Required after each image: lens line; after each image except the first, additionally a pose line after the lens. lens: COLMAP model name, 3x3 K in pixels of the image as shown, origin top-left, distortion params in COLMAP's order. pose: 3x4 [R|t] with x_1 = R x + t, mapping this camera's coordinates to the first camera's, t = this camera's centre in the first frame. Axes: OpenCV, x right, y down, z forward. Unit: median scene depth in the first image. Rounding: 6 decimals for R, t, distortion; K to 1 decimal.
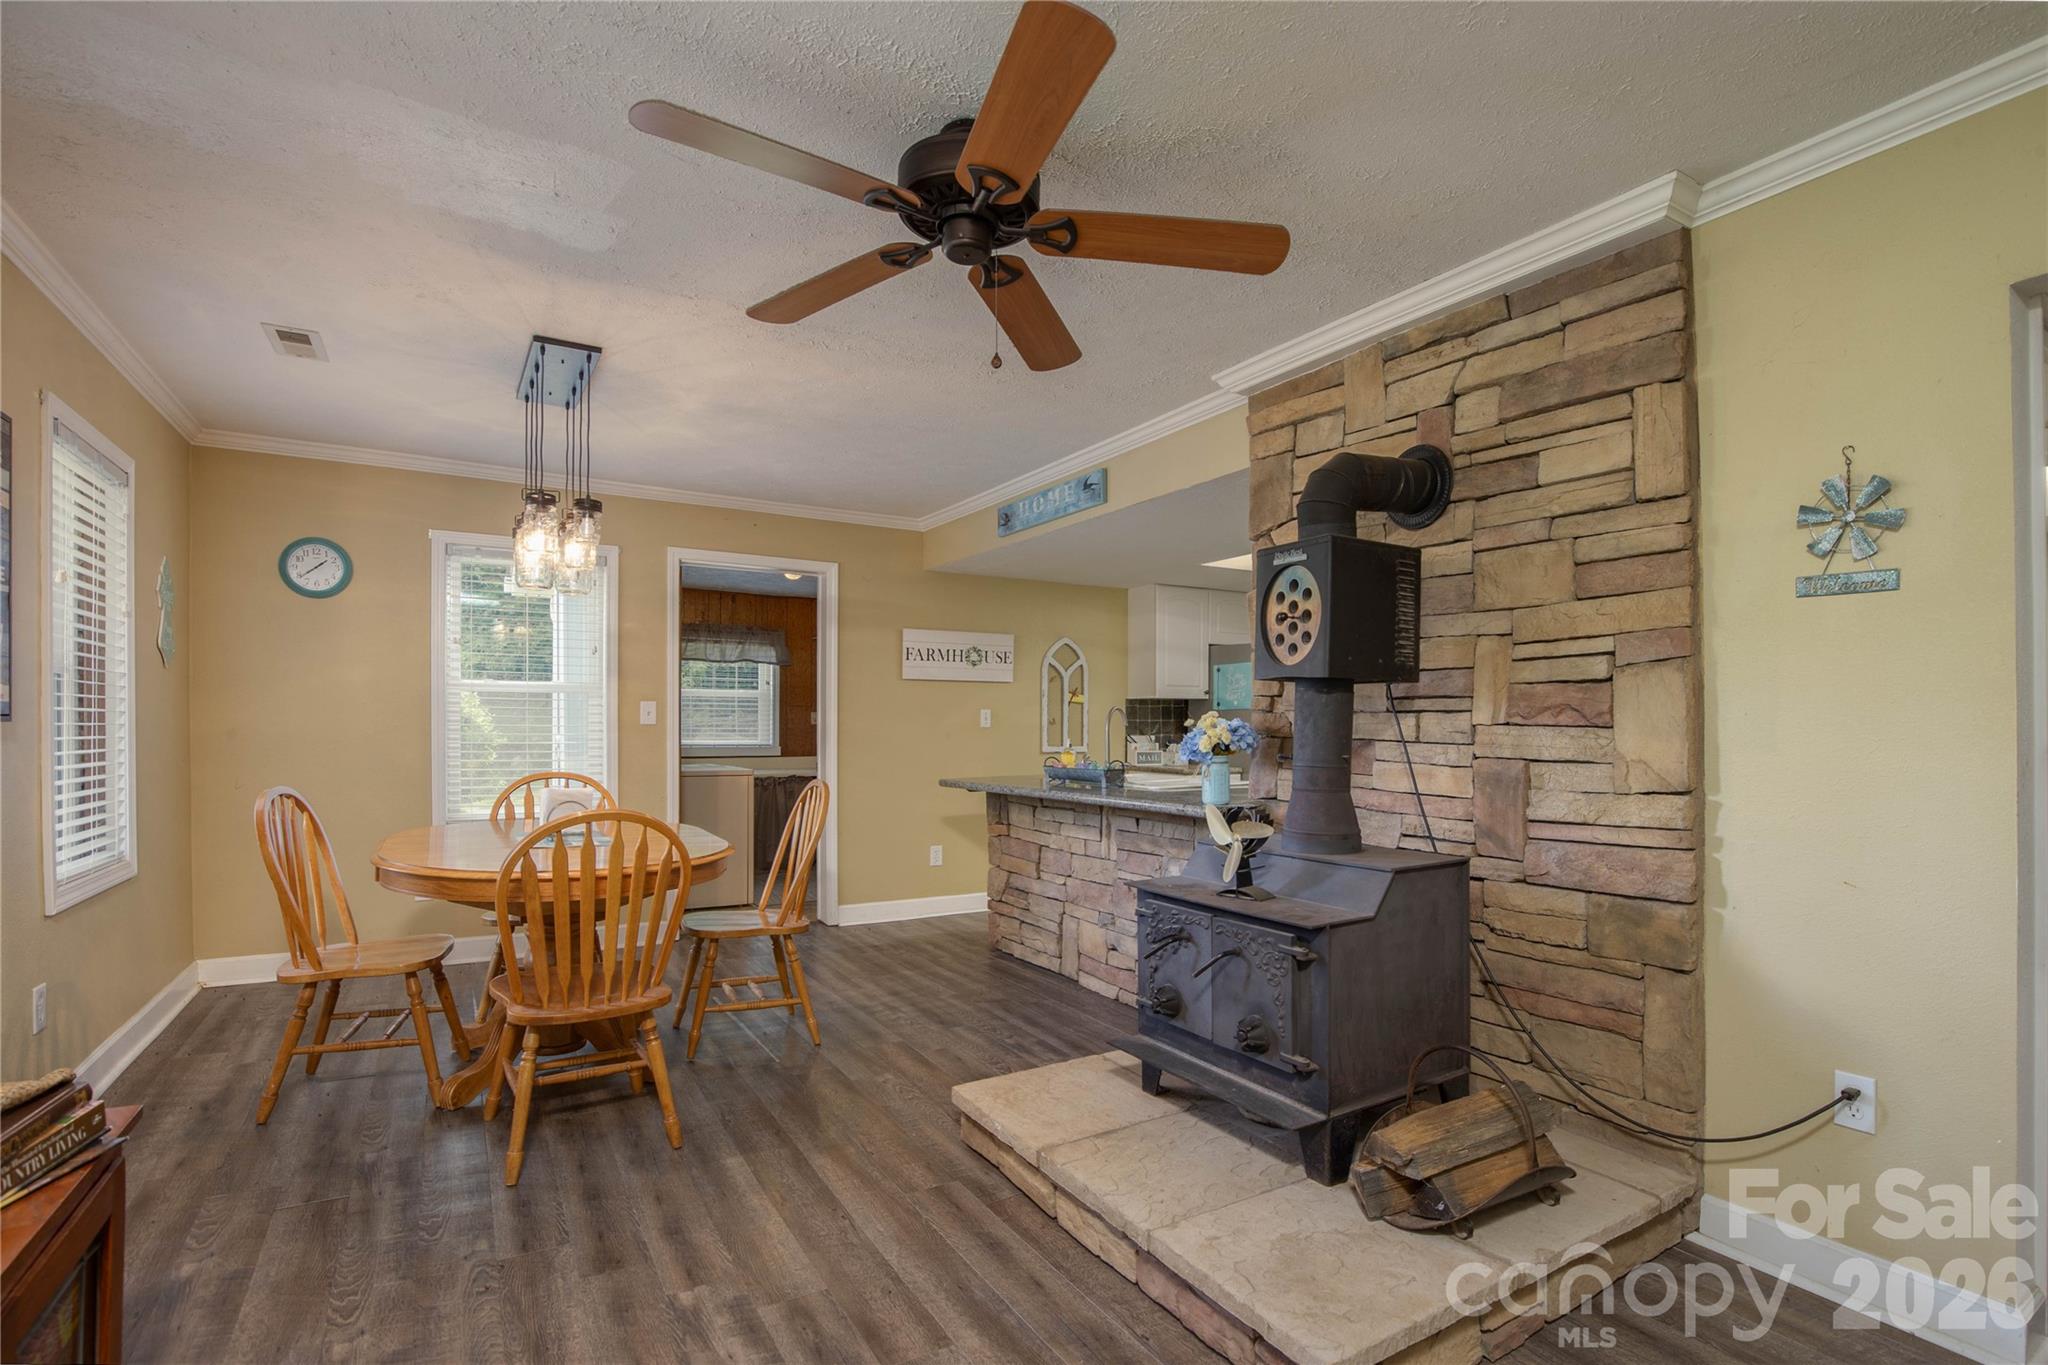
lens RADIAL K [[970.5, 0, 1024.0], [0, 970.5, 682.5], [0, 0, 1]] dist [-0.005262, -0.000123]
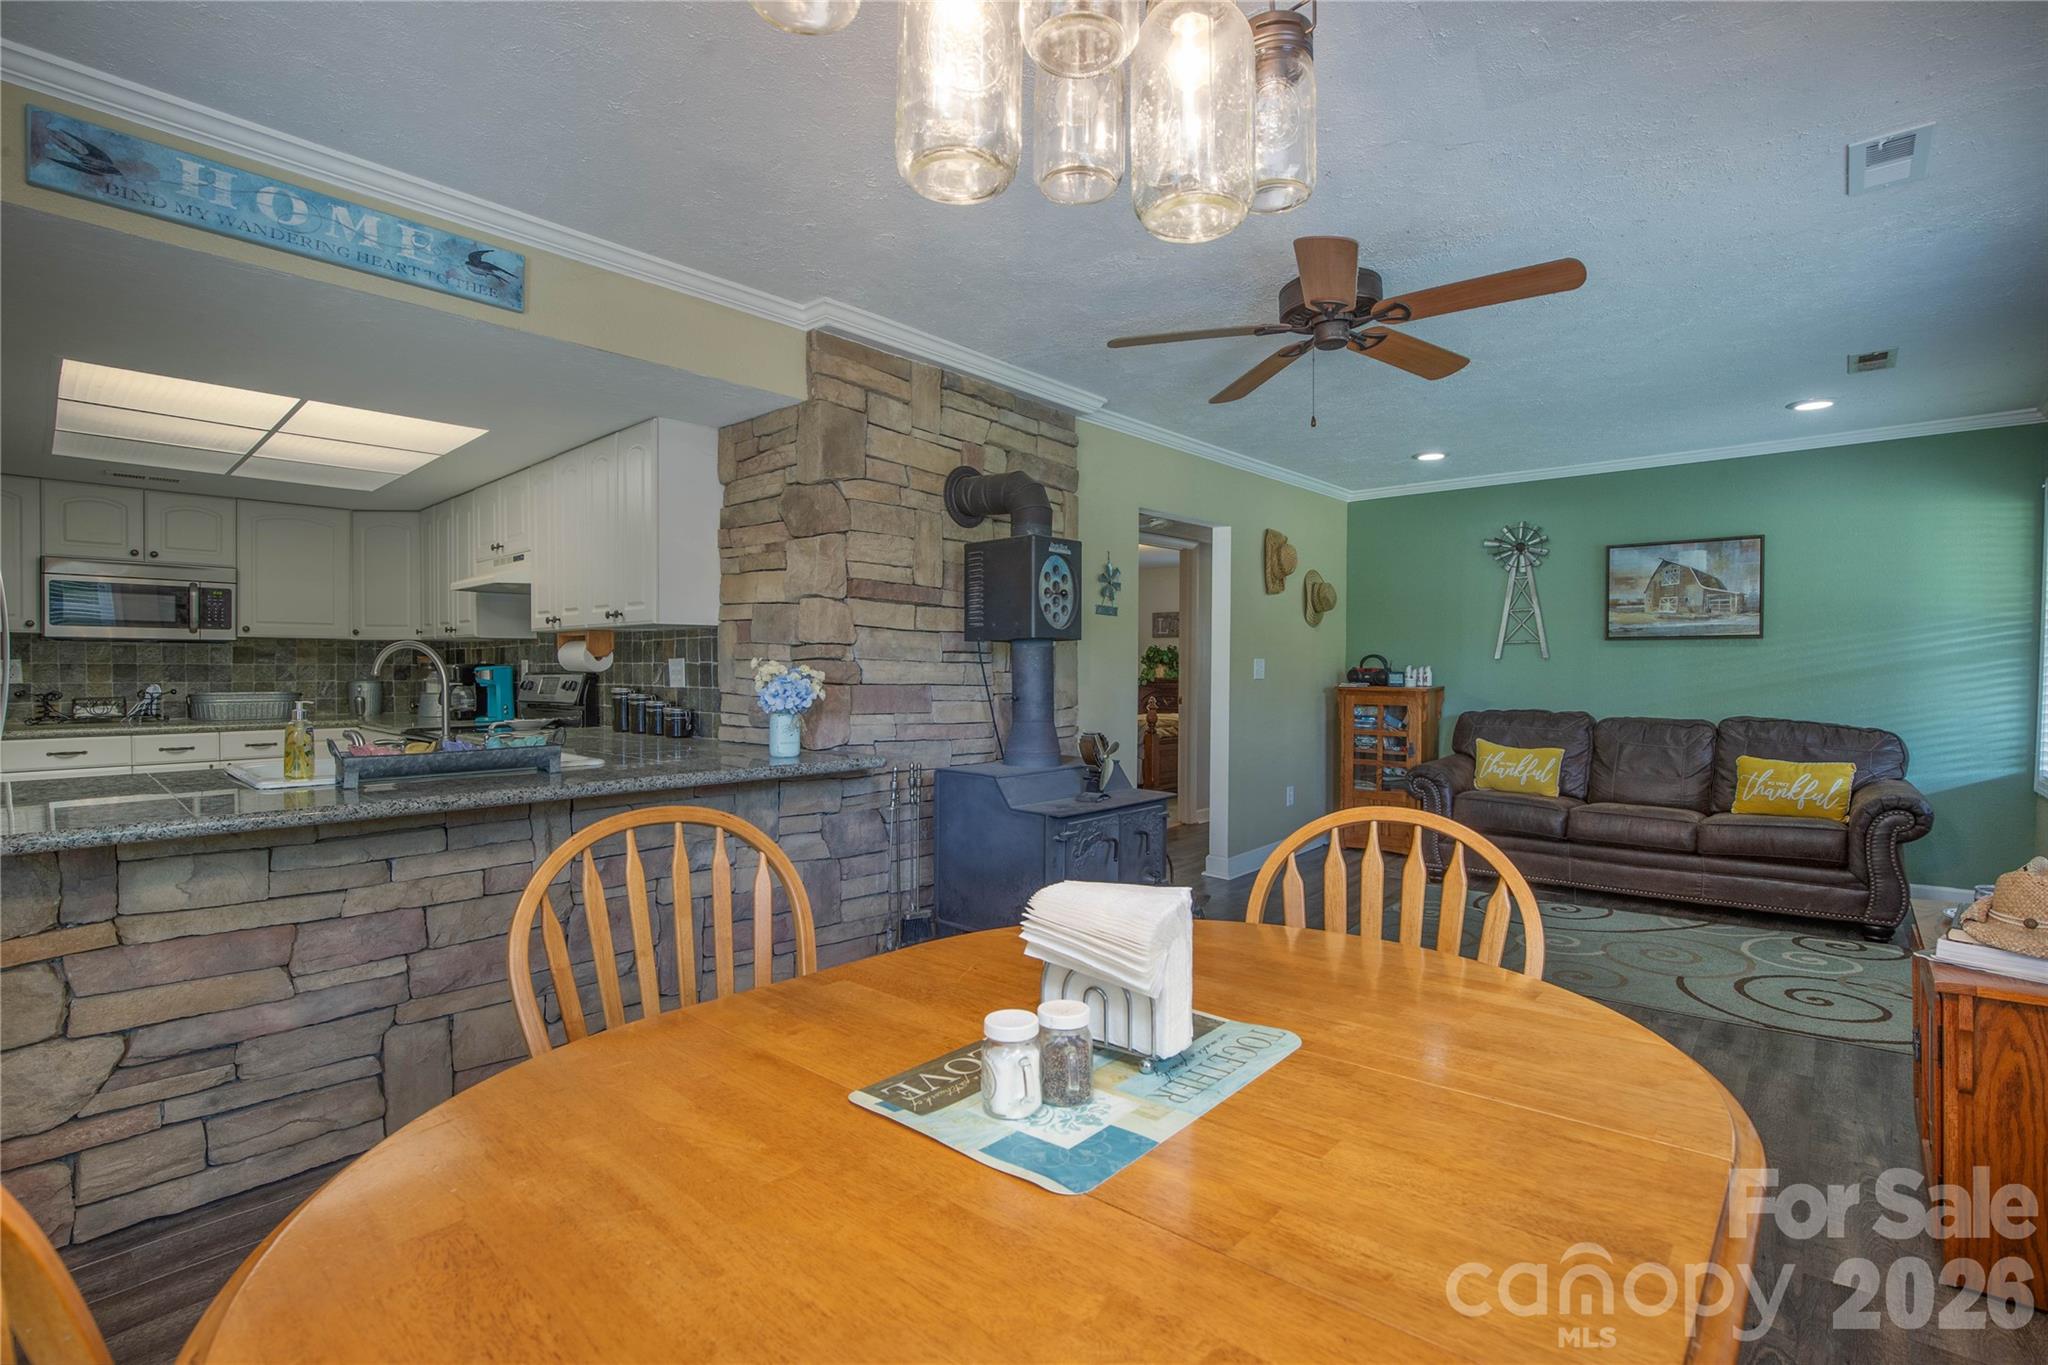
lens RADIAL K [[970.5, 0, 1024.0], [0, 970.5, 682.5], [0, 0, 1]] dist [-0.005262, -0.000123]
pose [[-0.309040, -0.016737, 0.950902, -0.937836], [-0.042021, 0.999109, 0.003929, 0.050295], [-0.950120, -0.038744, -0.309468, 1.370433]]
